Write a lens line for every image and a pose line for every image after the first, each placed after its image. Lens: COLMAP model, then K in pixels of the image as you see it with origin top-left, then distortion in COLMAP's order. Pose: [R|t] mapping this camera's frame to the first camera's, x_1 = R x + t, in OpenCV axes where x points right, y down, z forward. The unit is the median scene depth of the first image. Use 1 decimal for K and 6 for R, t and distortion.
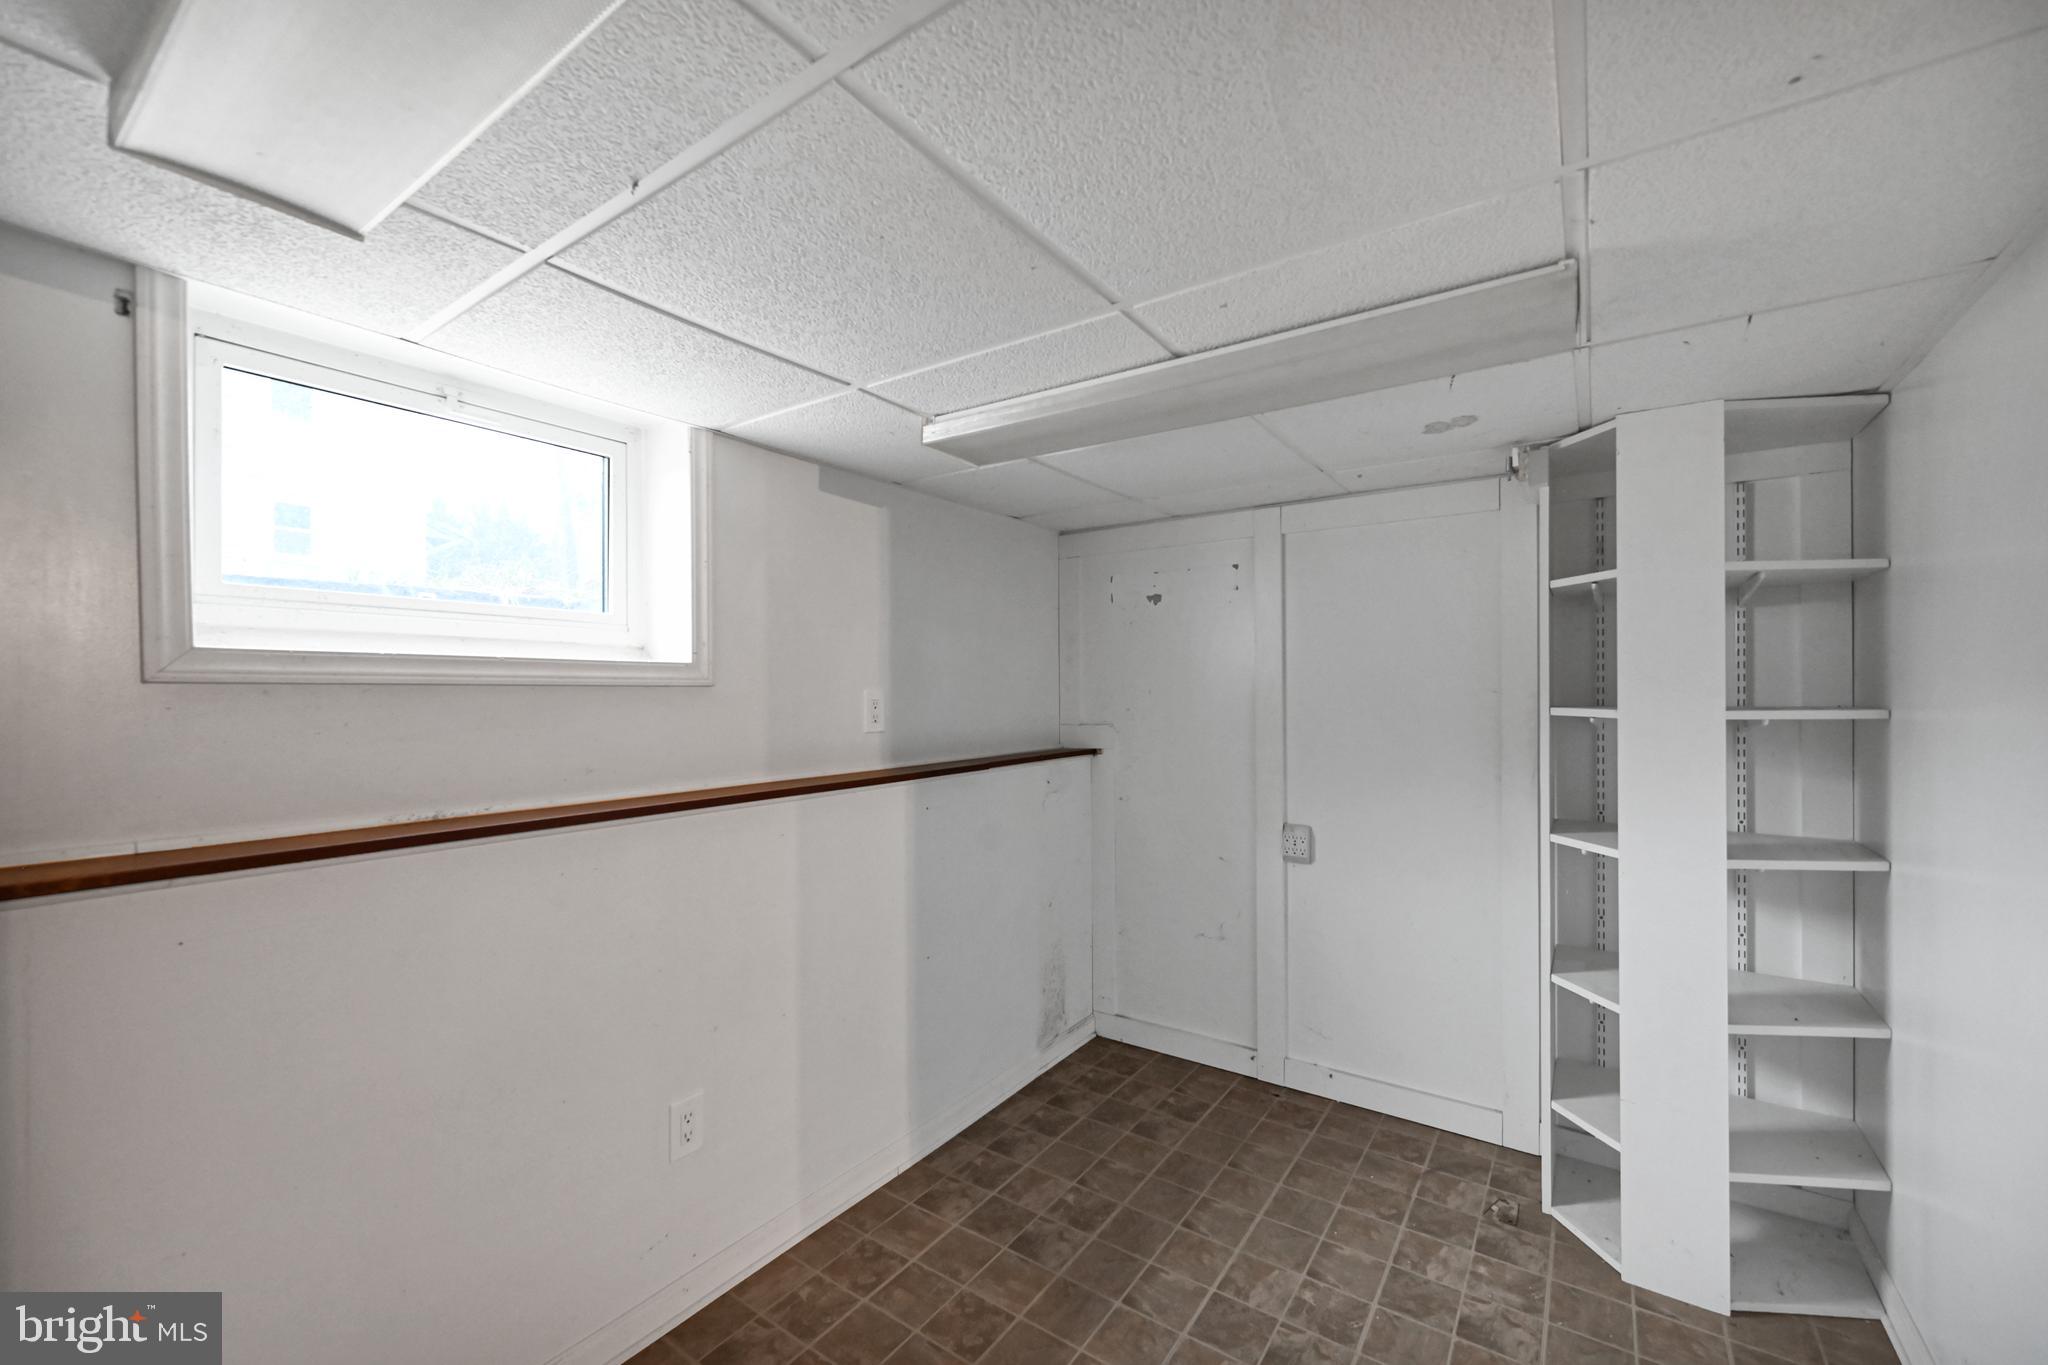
lens RADIAL K [[812.8, 0, 1023.7], [0, 812.8, 691.5], [0, 0, 1]] dist [-0.002508, 0.000174]
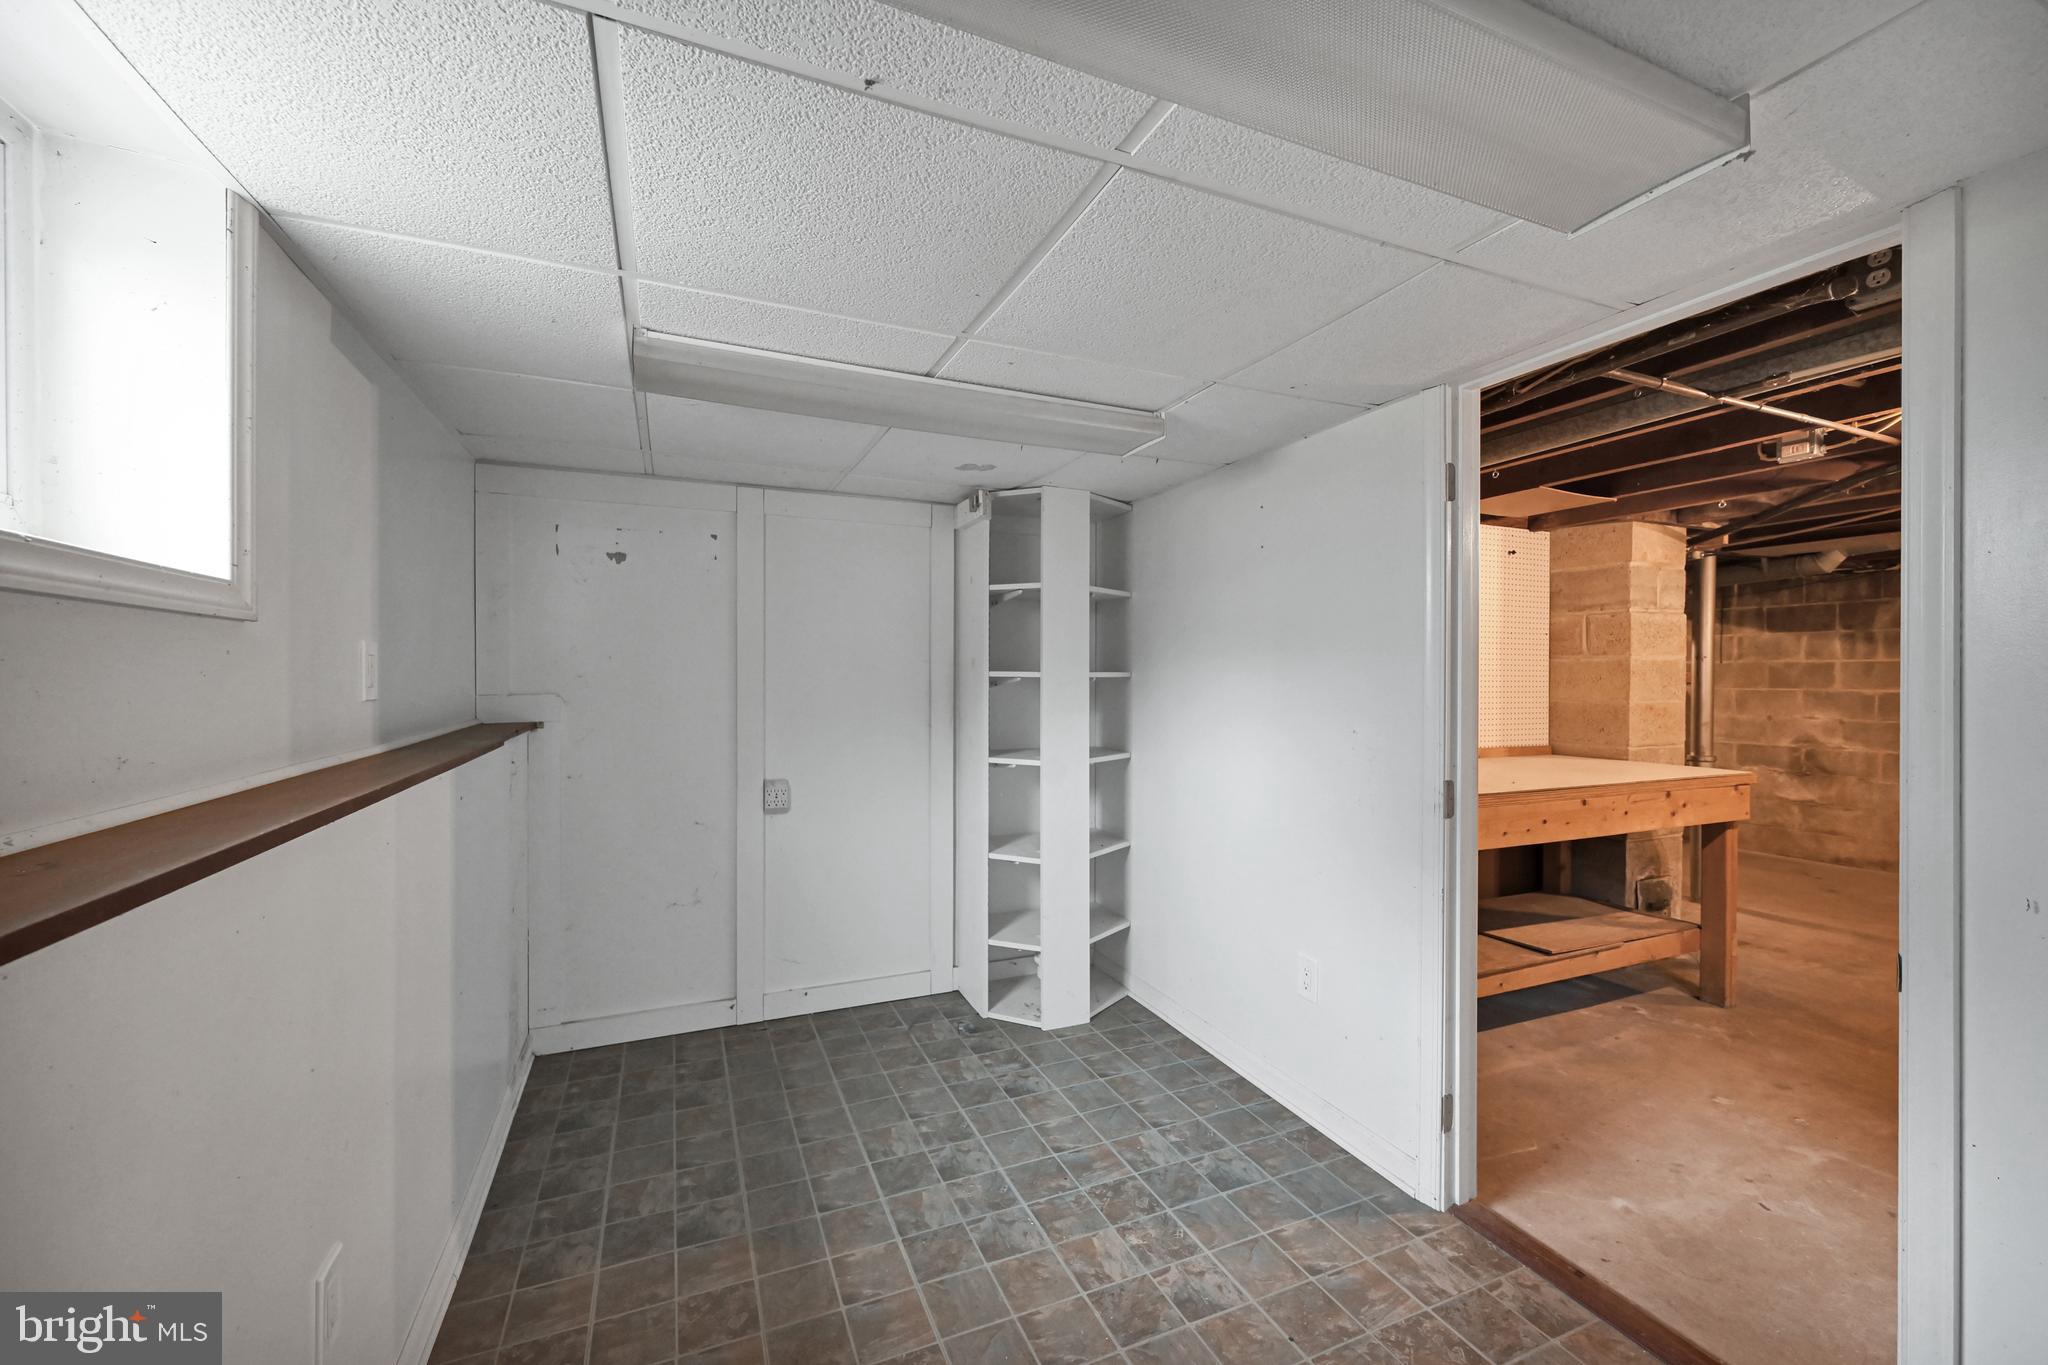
lens RADIAL K [[812.8, 0, 1026.7], [0, 812.8, 675.6], [0, 0, 1]] dist [-0.002508, 0.000174]
pose [[0.529469, 0.005798, 0.848310, -0.568178], [-0.007099, 0.999972, -0.002403, 0.030403], [-0.848300, -0.004750, 0.529495, 0.167629]]
